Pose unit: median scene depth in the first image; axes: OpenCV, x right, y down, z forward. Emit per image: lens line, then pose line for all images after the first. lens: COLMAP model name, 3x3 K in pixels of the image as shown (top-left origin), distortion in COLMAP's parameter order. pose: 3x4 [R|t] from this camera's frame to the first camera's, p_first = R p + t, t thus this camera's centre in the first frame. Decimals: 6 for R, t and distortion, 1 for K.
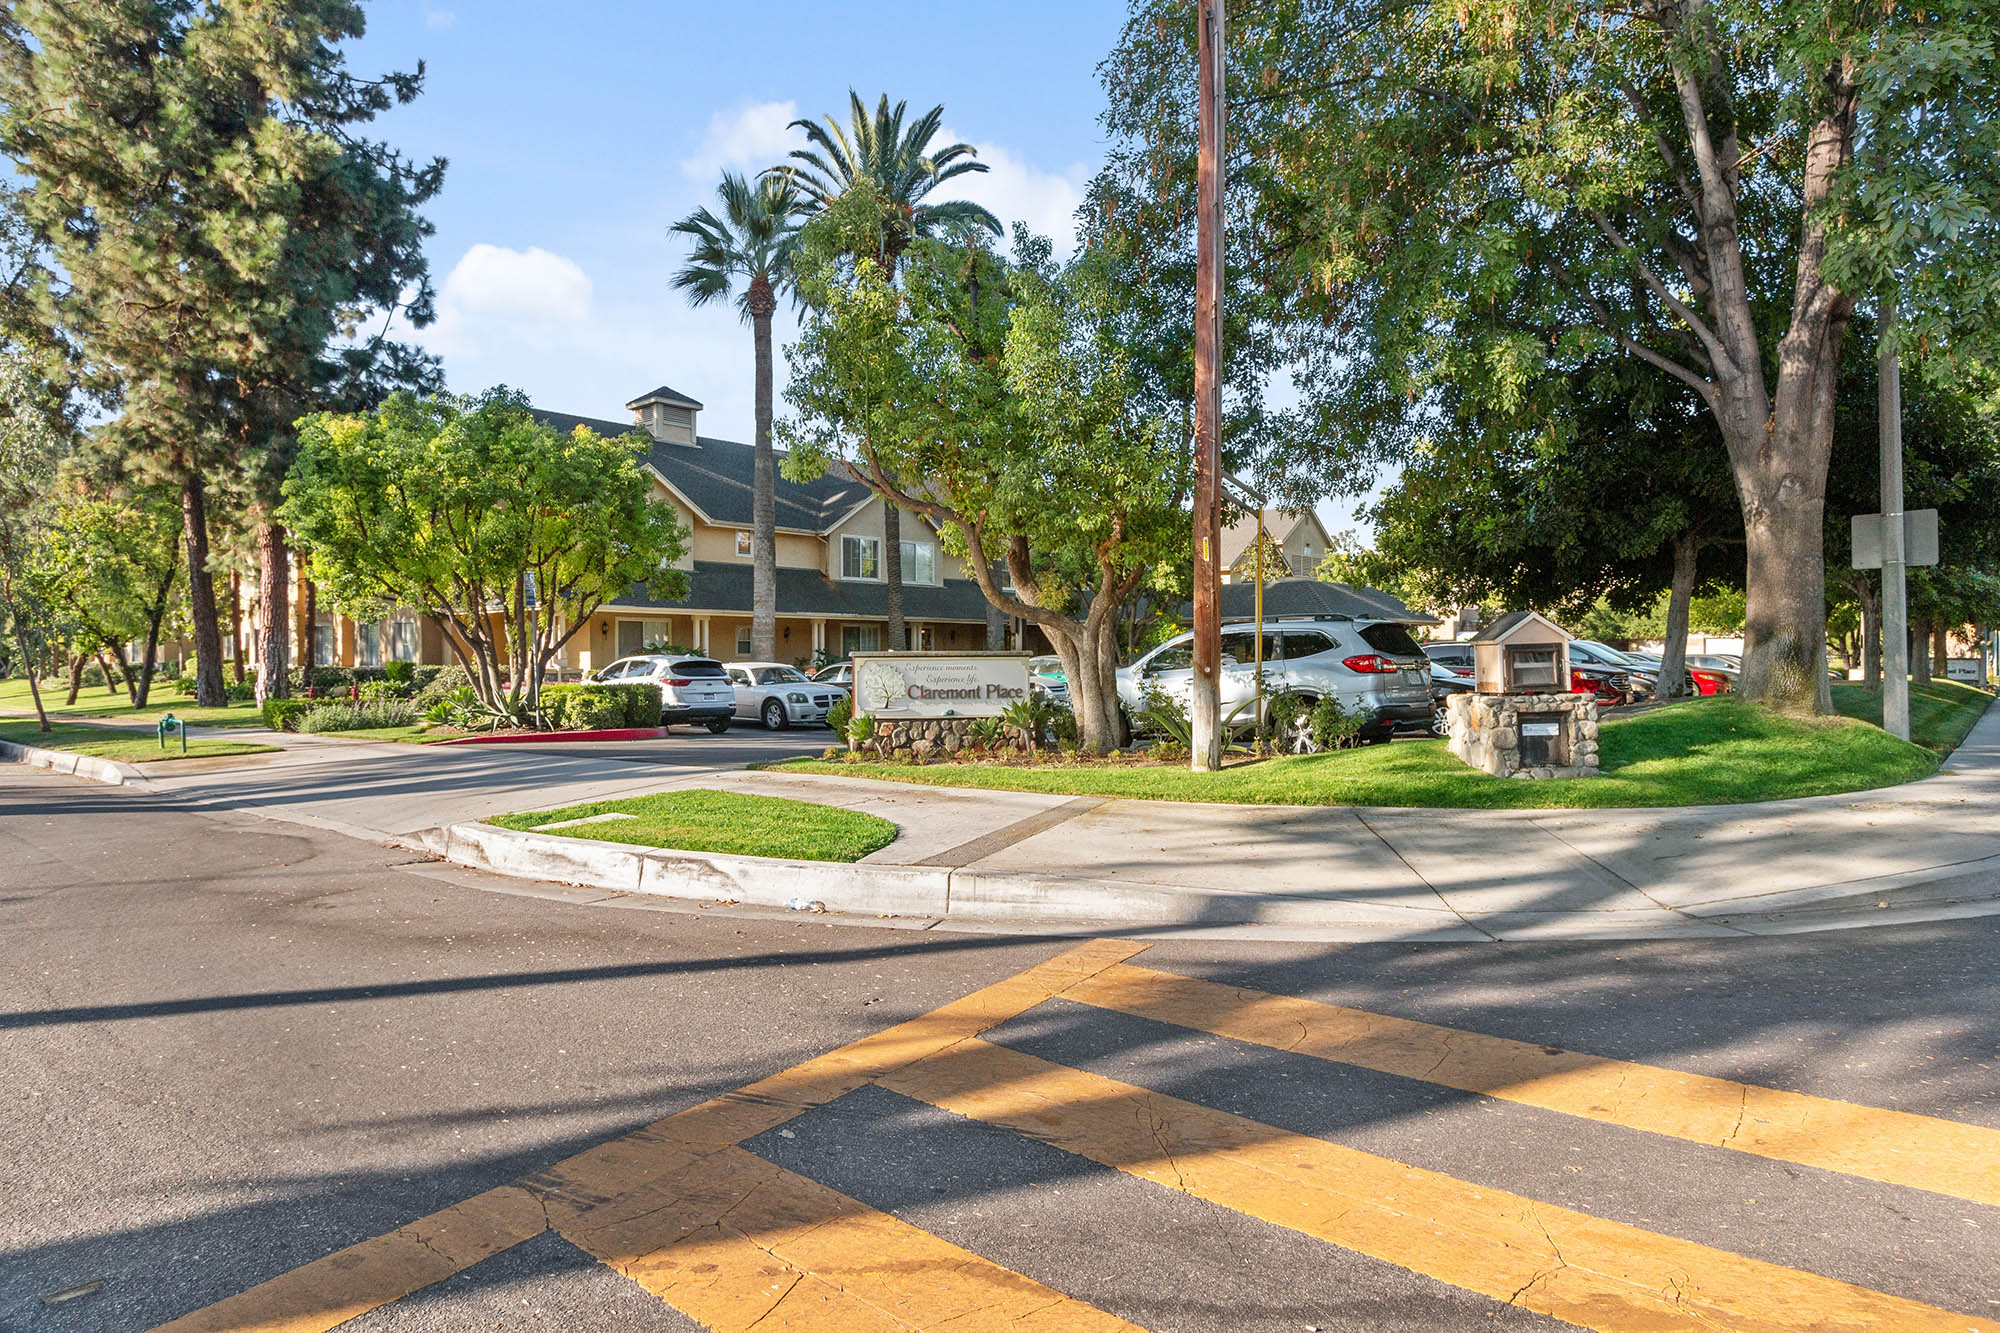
lens RADIAL K [[1173.3, 0, 1001.7], [0, 1173.3, 670.7], [0, 0, 1]] dist [-0.004139, 0.000951]
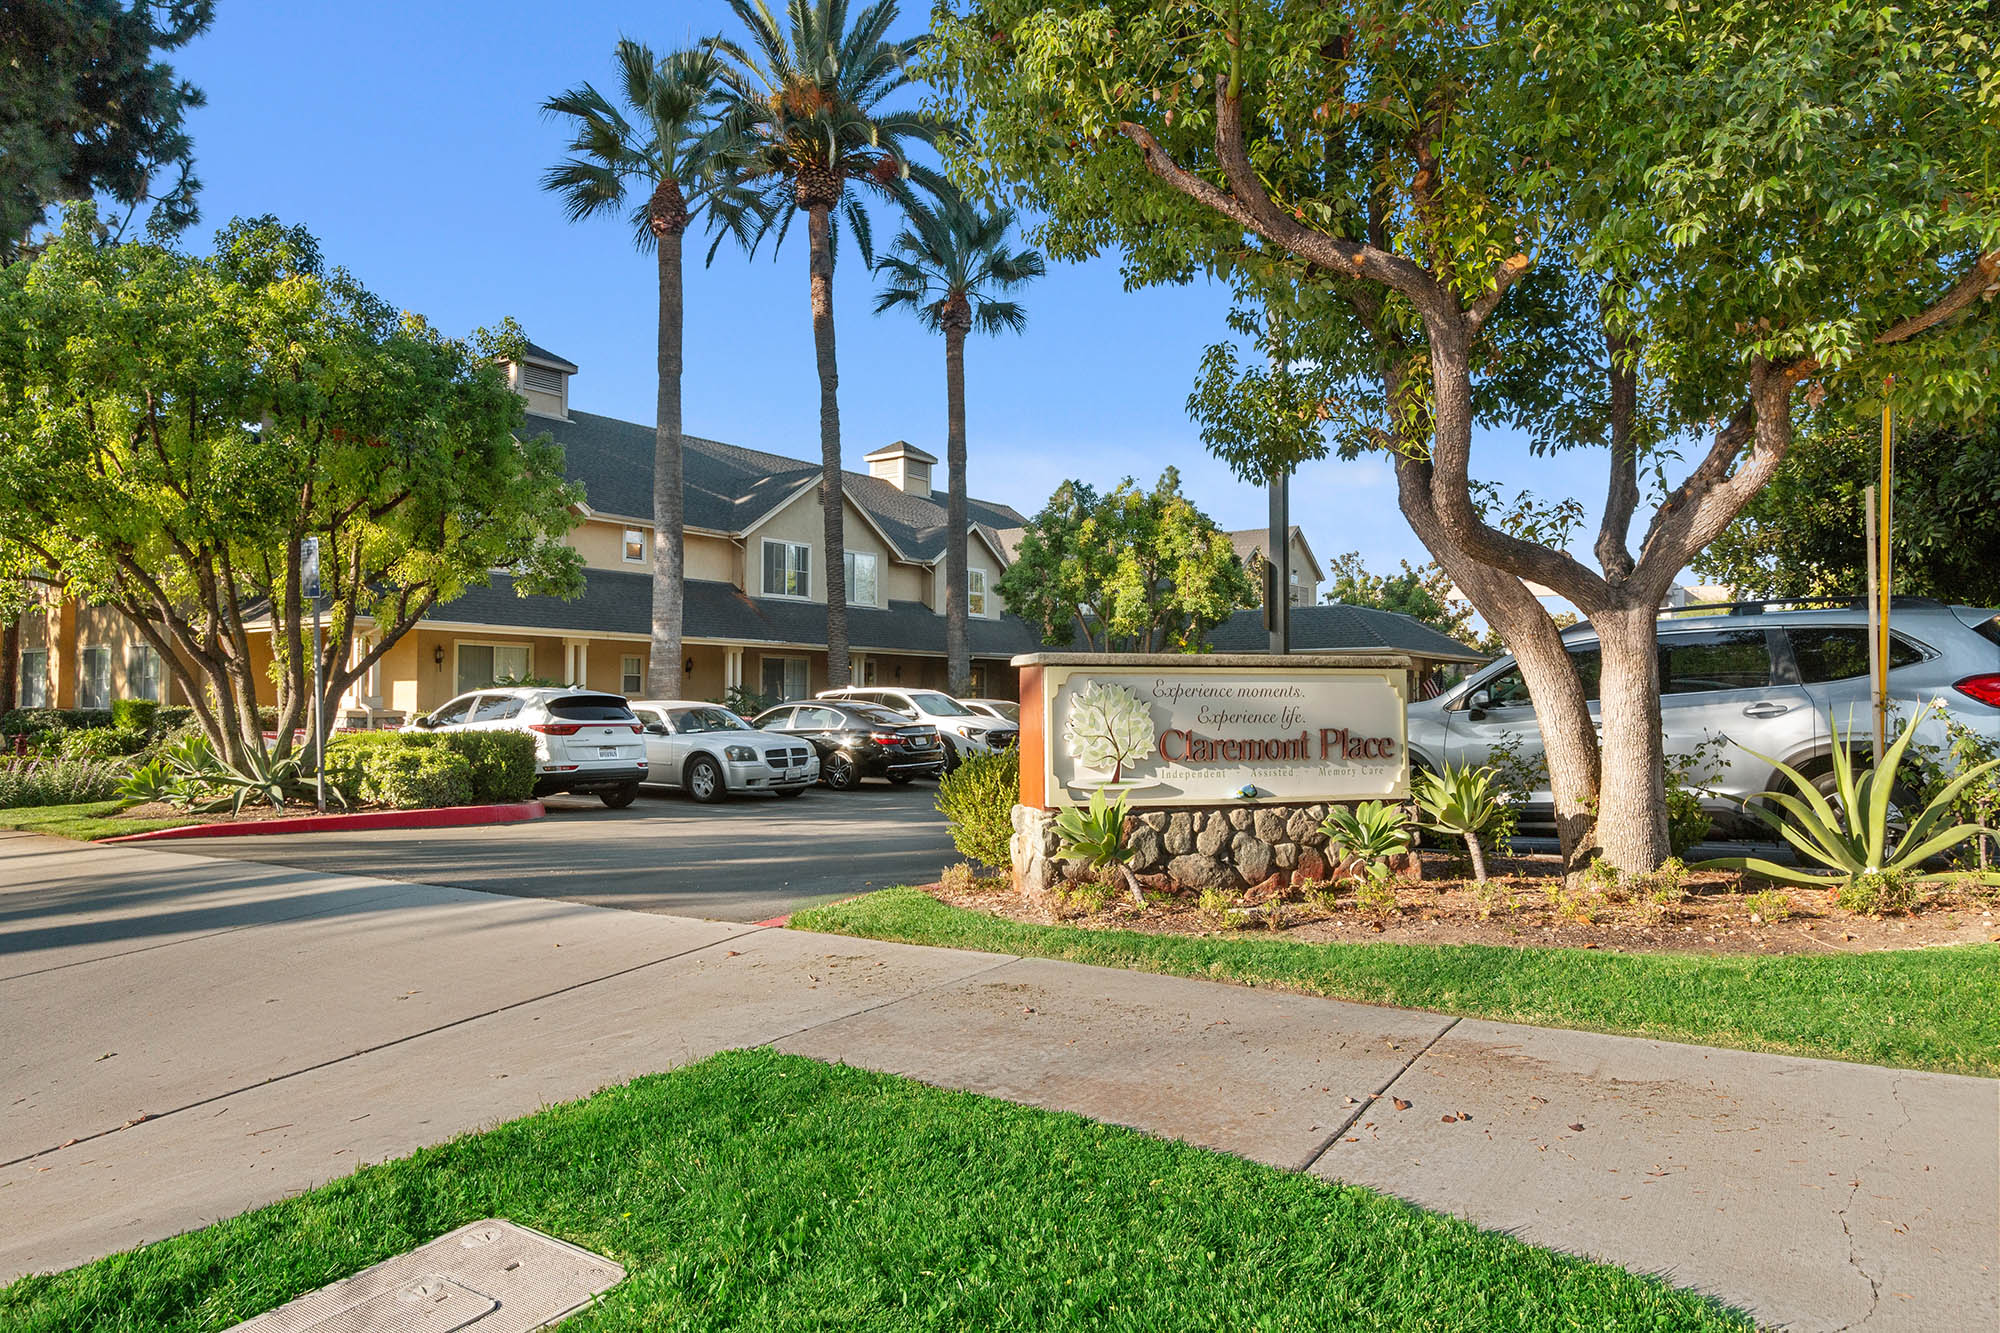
lens RADIAL K [[1268.1, 0, 1003.3], [0, 1268.1, 664.2], [0, 0, 1]] dist [0.004662, -0.005424]
pose [[0.995497, 0.006540, 0.094565, -0.093280], [-0.002300, 0.998990, -0.044871, 0.004684], [-0.094763, 0.044452, 0.994507, 0.268800]]
